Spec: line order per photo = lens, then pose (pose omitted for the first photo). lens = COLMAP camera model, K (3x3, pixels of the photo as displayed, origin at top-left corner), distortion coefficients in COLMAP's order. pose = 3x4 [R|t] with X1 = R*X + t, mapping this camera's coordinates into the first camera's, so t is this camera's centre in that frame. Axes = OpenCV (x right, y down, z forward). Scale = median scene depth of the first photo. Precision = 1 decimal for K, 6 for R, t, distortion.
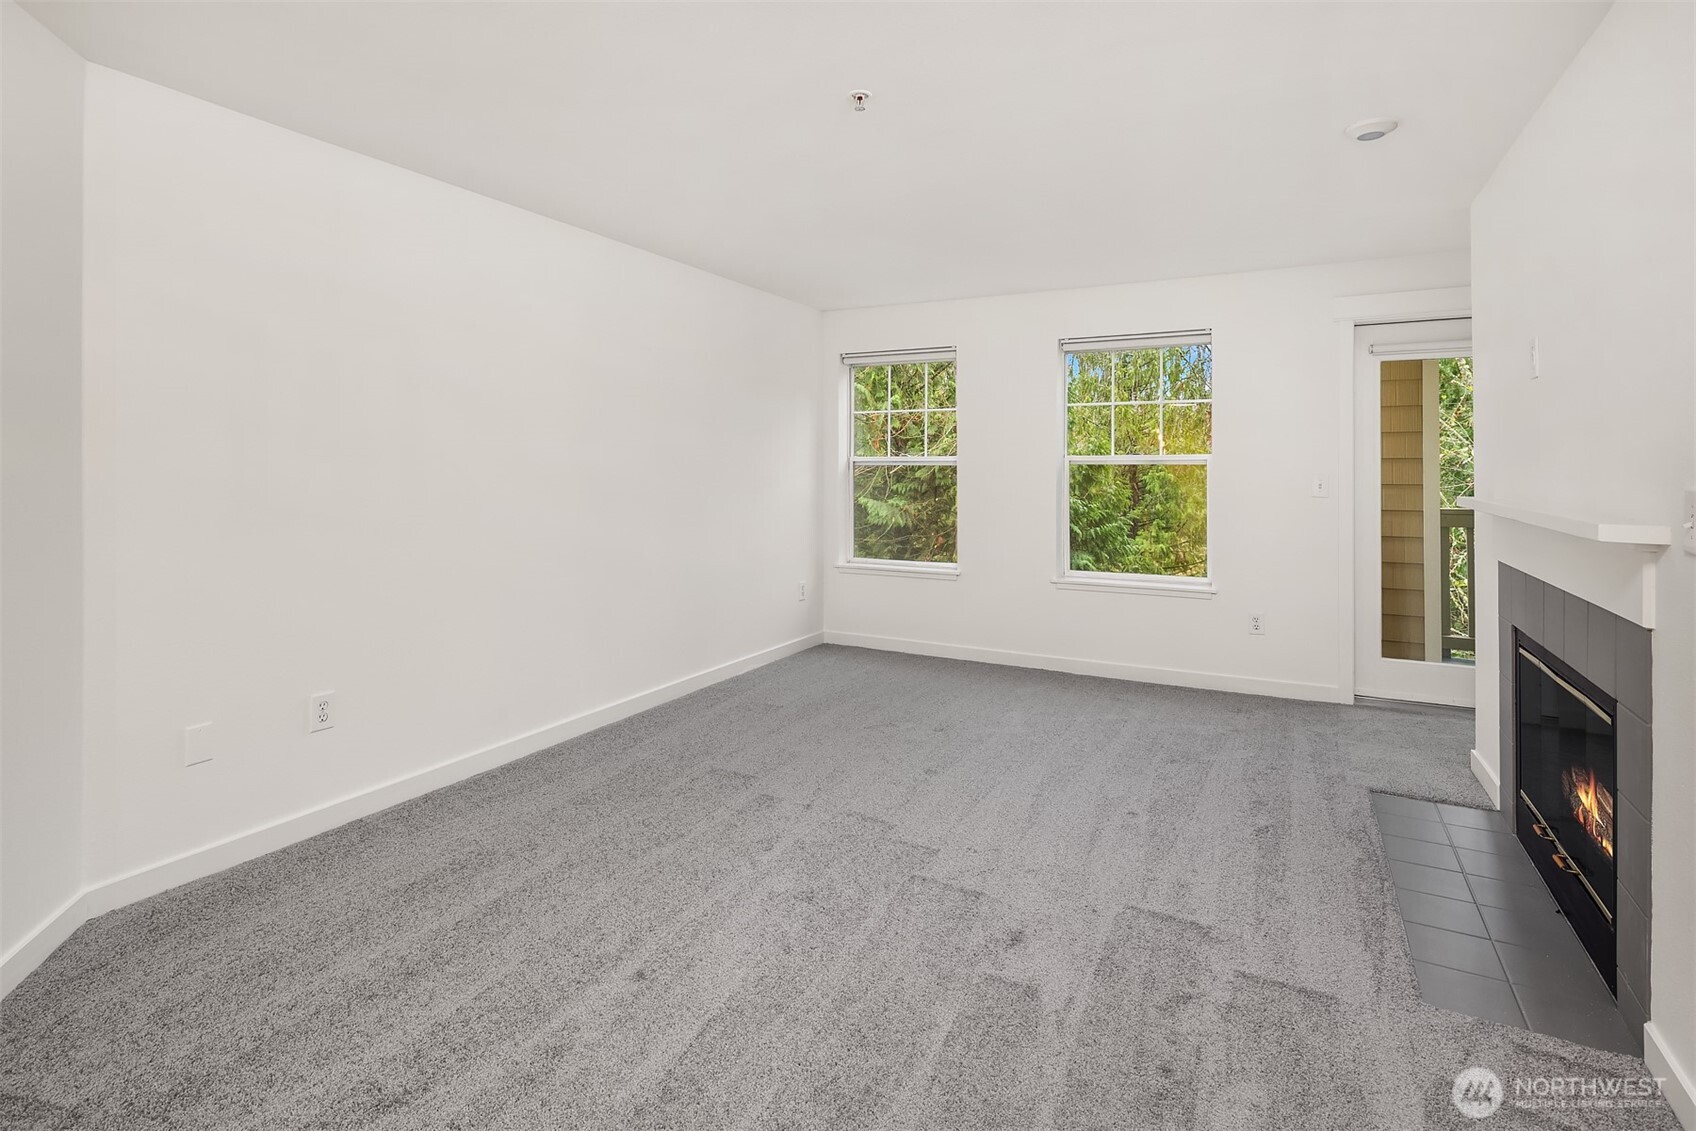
lens RADIAL K [[829.5, 0, 849.7], [0, 829.5, 456.7], [0, 0, 1]] dist [-0.000073, -0.001140]
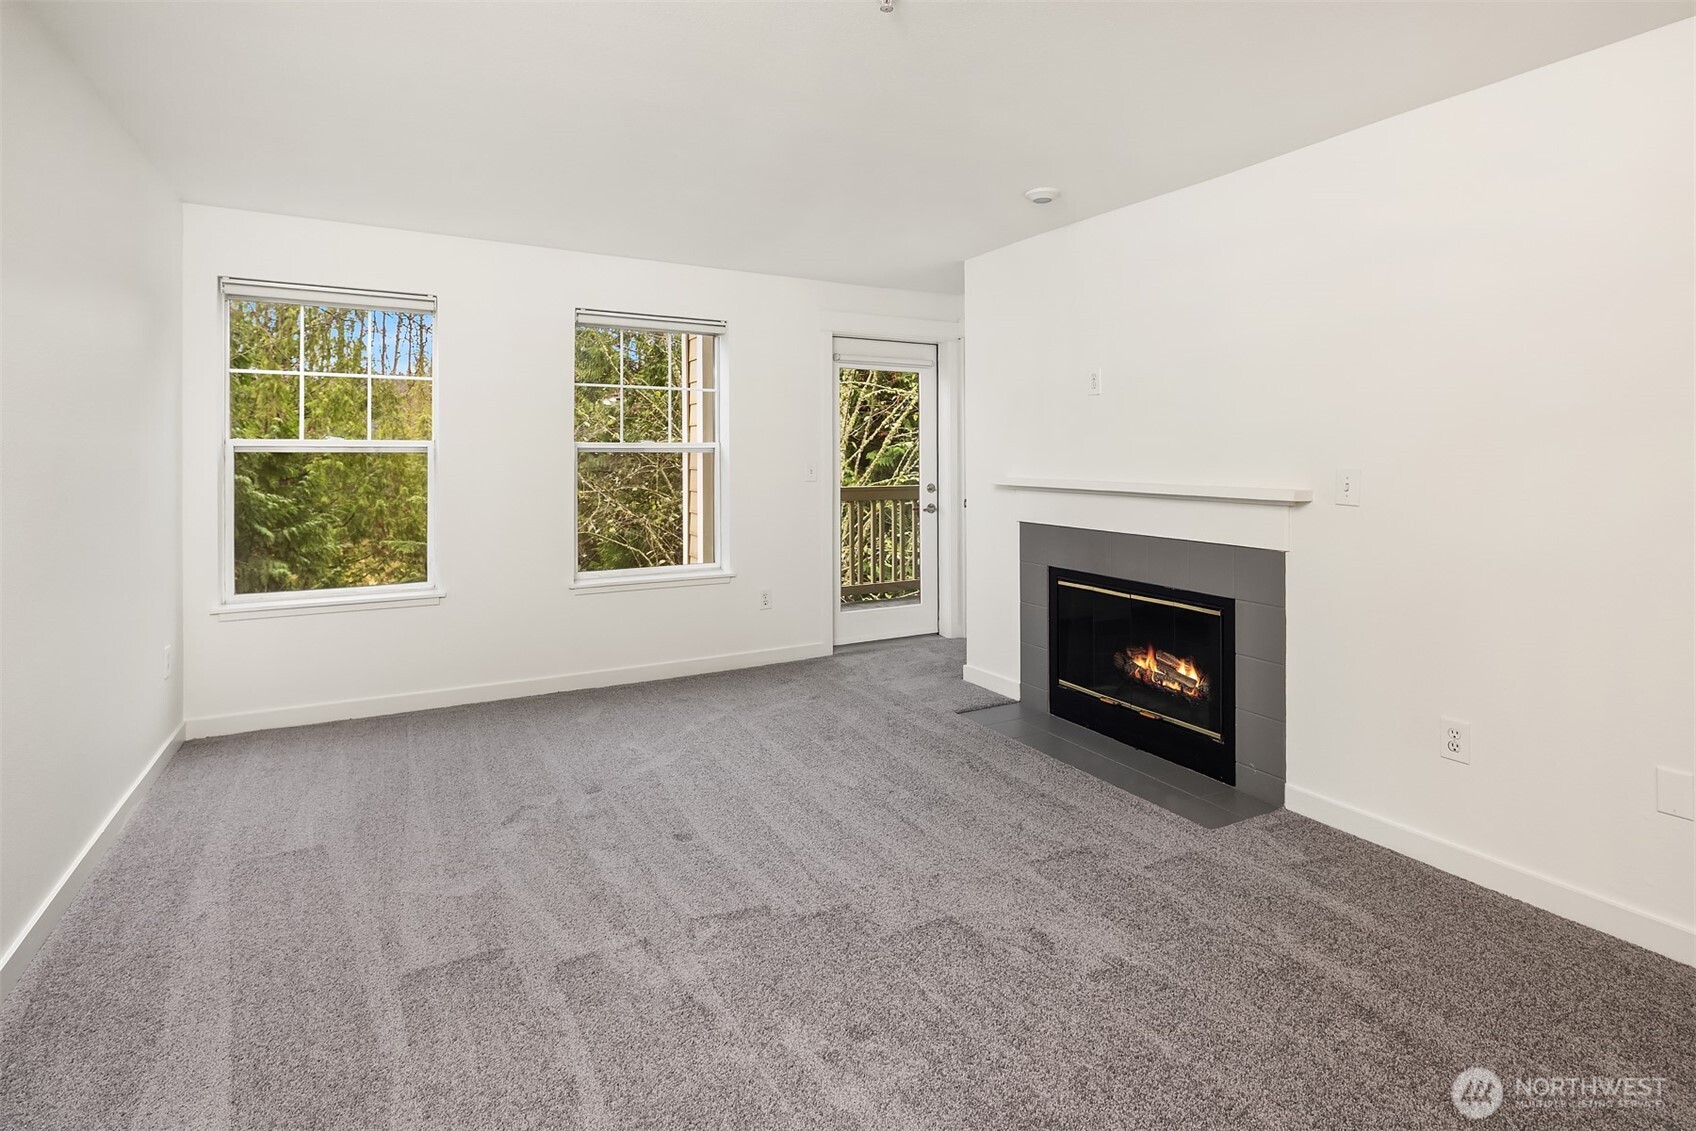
lens RADIAL K [[829.5, 0, 849.7], [0, 829.5, 456.7], [0, 0, 1]] dist [-0.000073, -0.001140]
pose [[0.541266, -0.003725, 0.840843, -0.455560], [-0.009860, 0.999893, 0.010777, 0.001882], [-0.840794, -0.014124, 0.541172, 0.403214]]
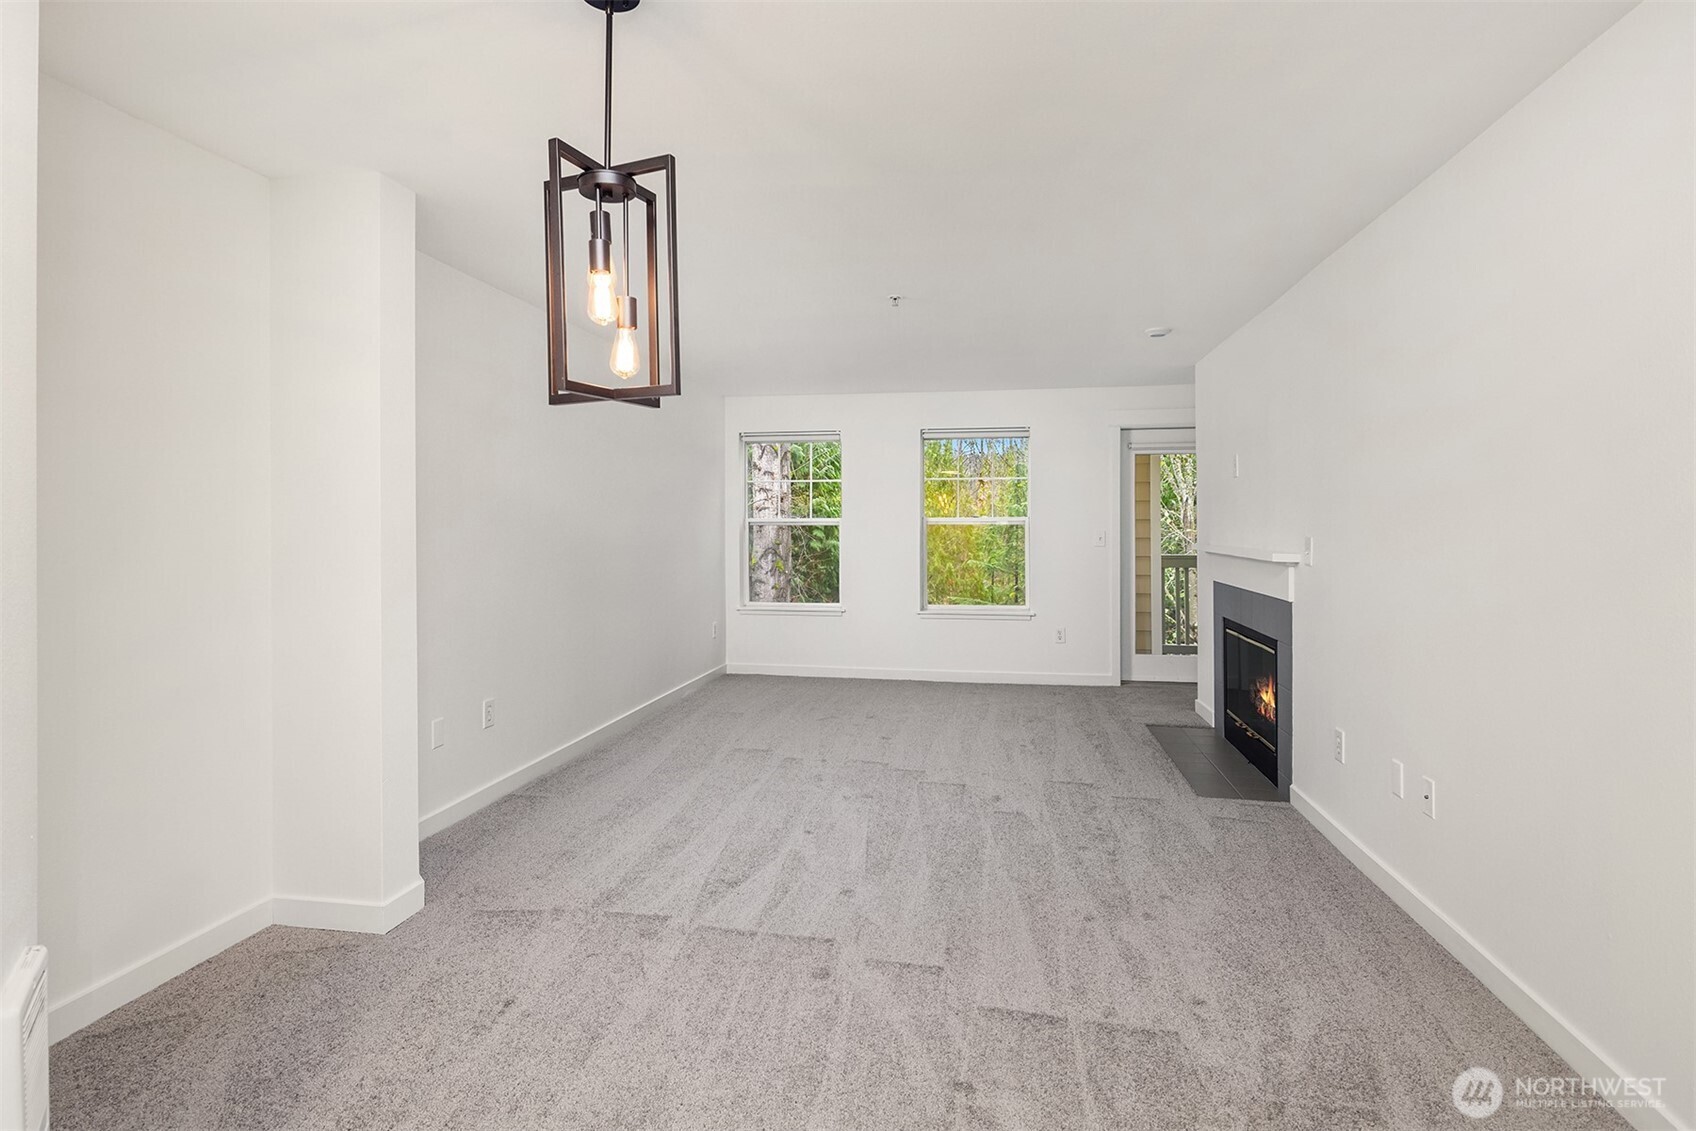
lens RADIAL K [[863.3, 0, 828.6], [0, 863.3, 517.1], [0, 0, 1]] dist [-0.001228, -0.000234]
pose [[0.956707, -0.002663, 0.291040, -0.405138], [0.001796, 0.999993, 0.003245, -0.010347], [-0.291046, -0.002581, 0.956705, -0.384648]]
